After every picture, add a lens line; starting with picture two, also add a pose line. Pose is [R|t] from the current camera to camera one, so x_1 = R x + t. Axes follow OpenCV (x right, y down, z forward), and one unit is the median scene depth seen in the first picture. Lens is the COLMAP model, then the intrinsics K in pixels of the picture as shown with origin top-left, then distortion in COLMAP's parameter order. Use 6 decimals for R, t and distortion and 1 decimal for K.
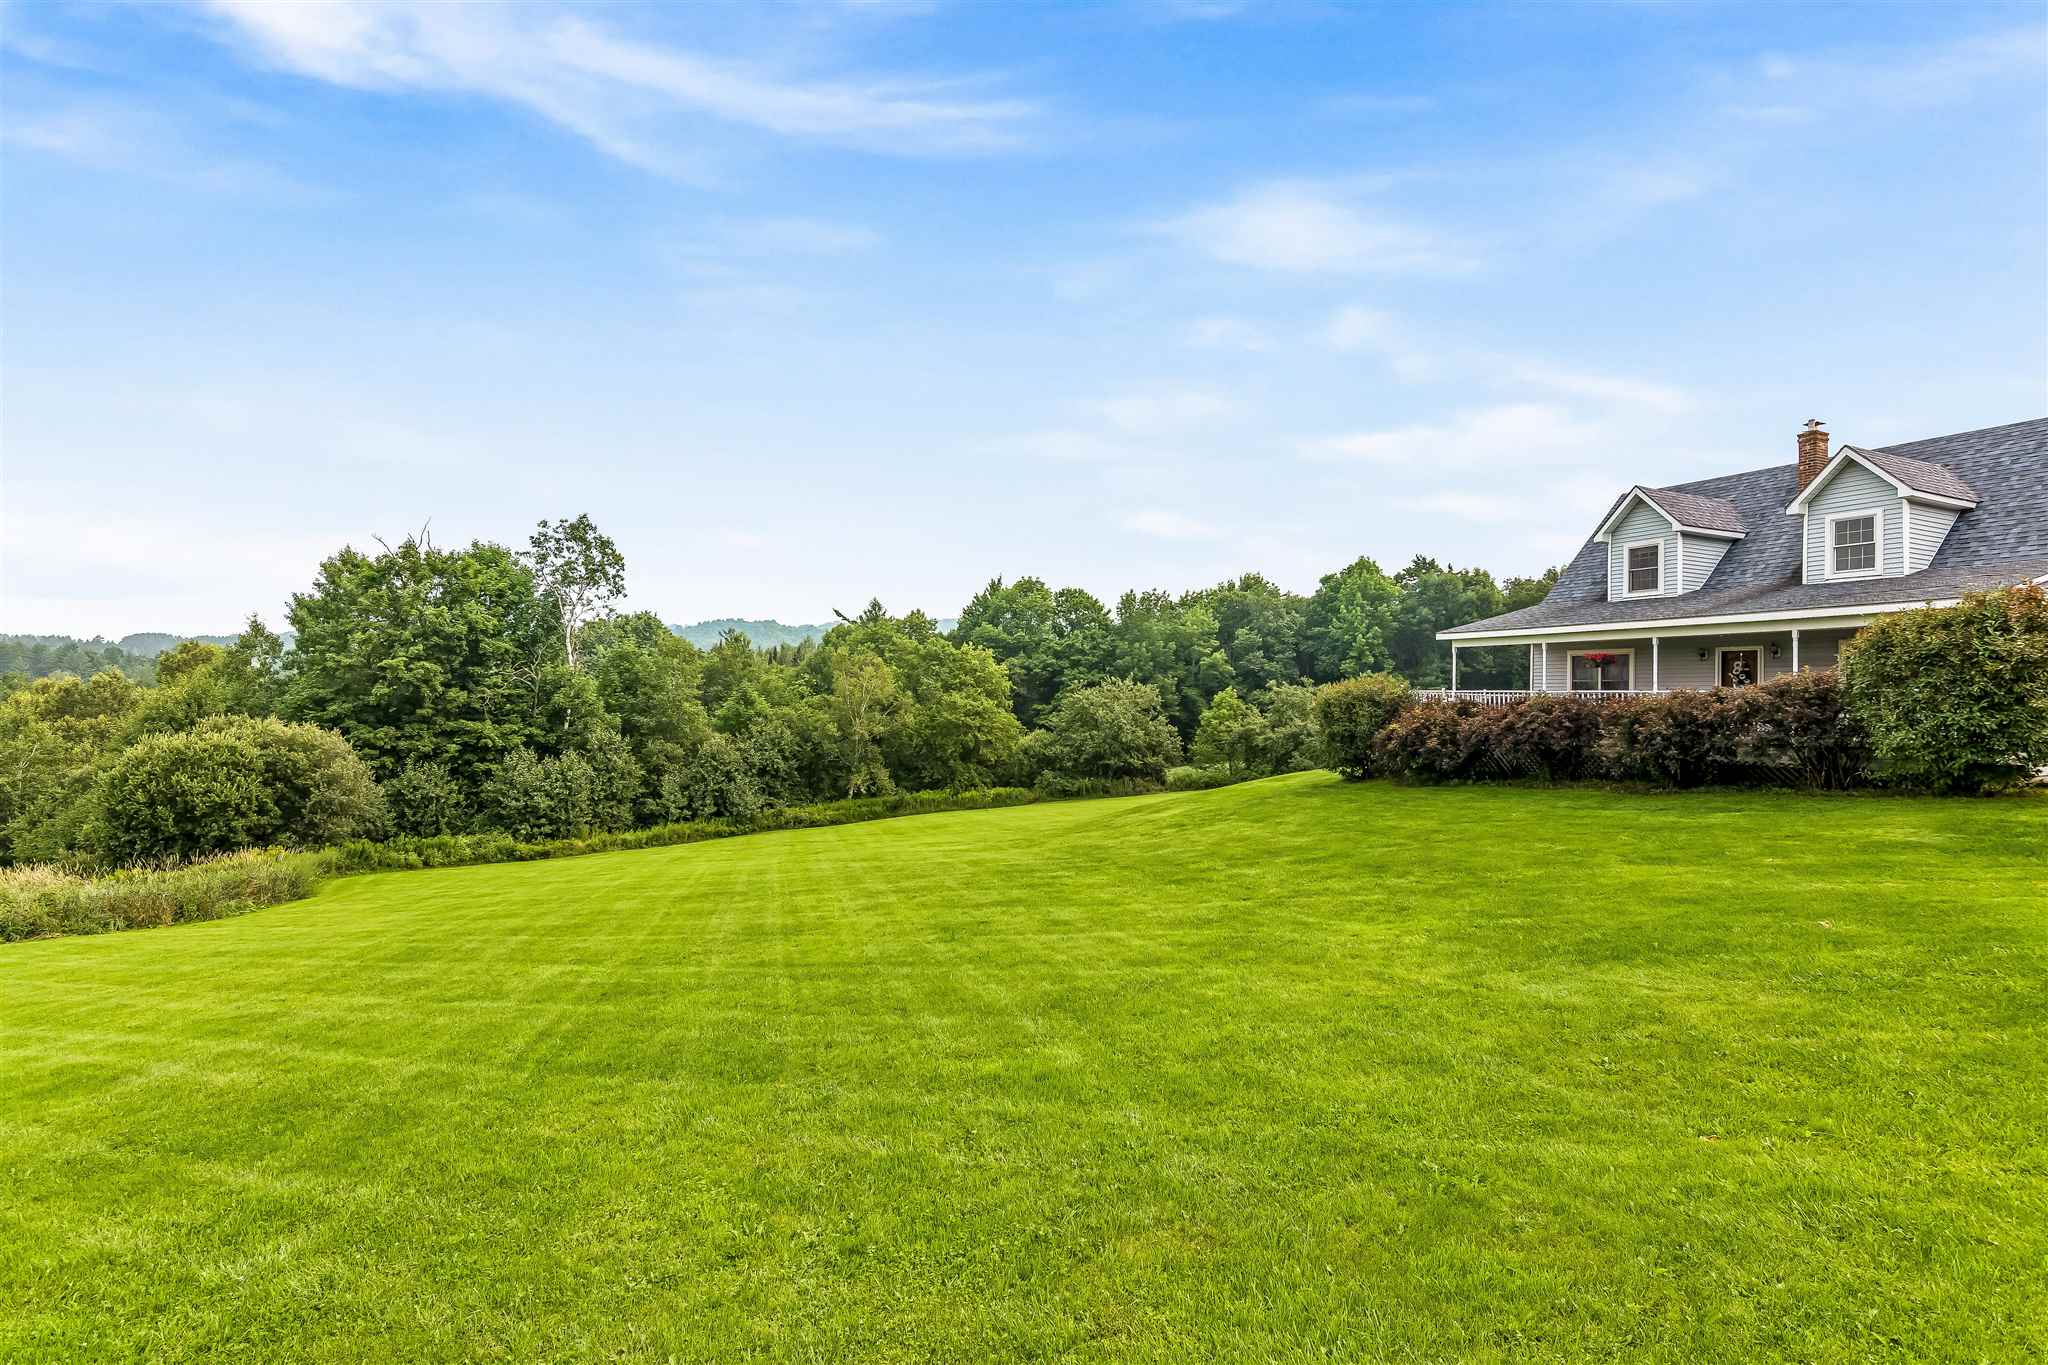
lens RADIAL K [[986.9, 0, 1020.7], [0, 986.9, 691.5], [0, 0, 1]] dist [0.005482, -0.002801]
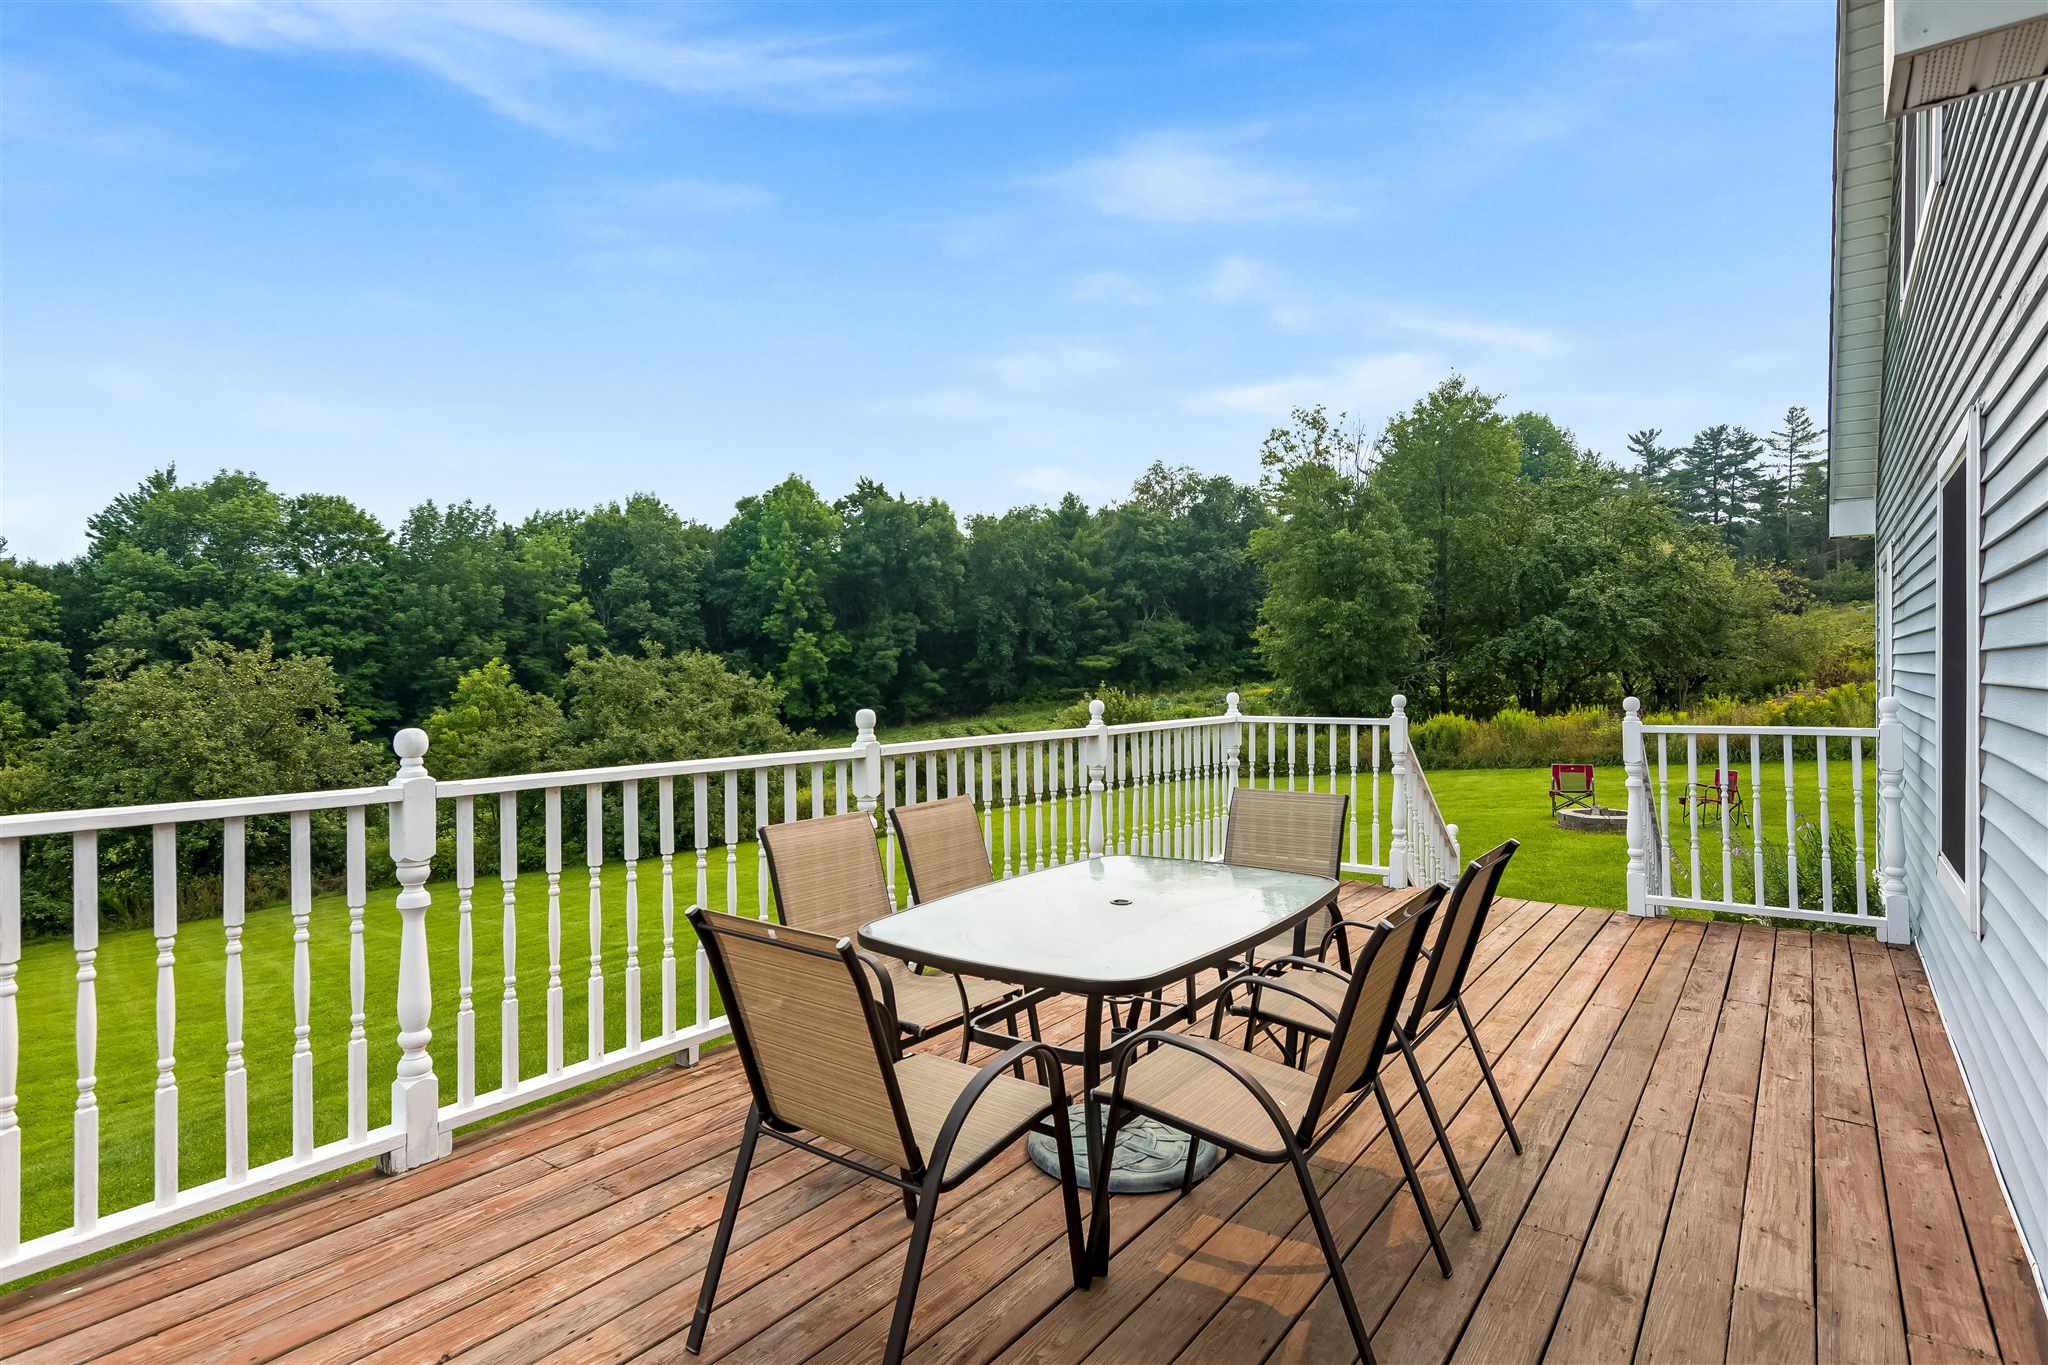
lens RADIAL K [[1084.8, 0, 1019.8], [0, 1084.8, 671.9], [0, 0, 1]] dist [0.007651, -0.004391]
pose [[0.868452, -0.022005, 0.495285, 0.170306], [0.014935, 0.999722, 0.018228, -0.004276], [-0.495548, -0.008433, 0.868540, 0.404069]]
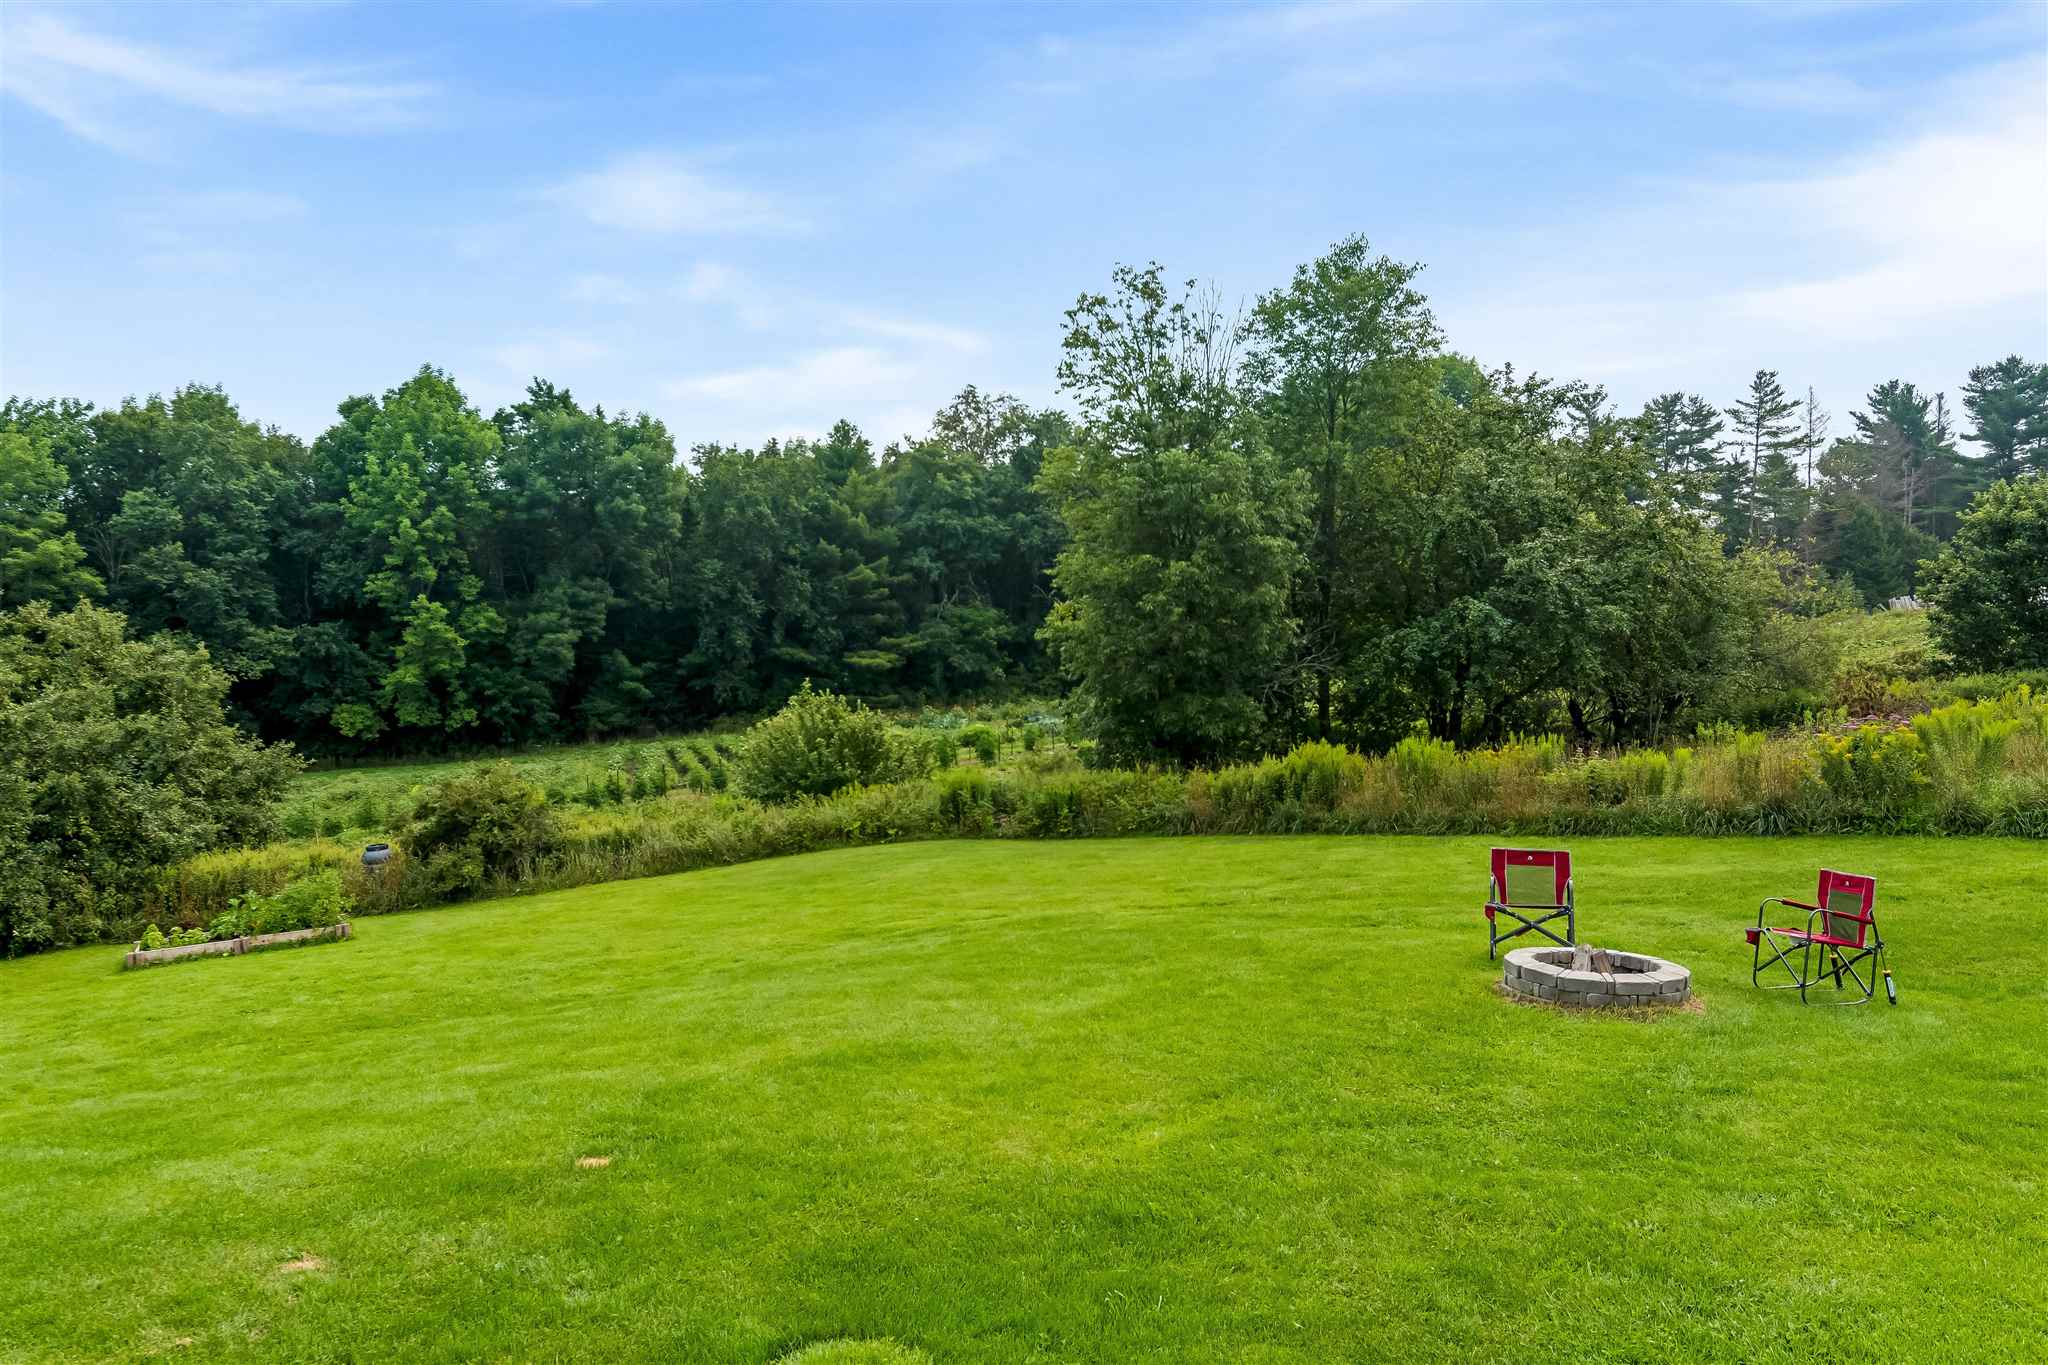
lens RADIAL K [[1426.0, 0, 1040.7], [0, 1426.0, 681.6], [0, 0, 1]] dist [-0.003628, -0.004149]
pose [[0.776221, 0.002790, 0.630454, 0.252546], [-0.019353, 0.999624, 0.019404, 0.001977], [-0.630163, -0.027264, 0.775984, 0.463312]]
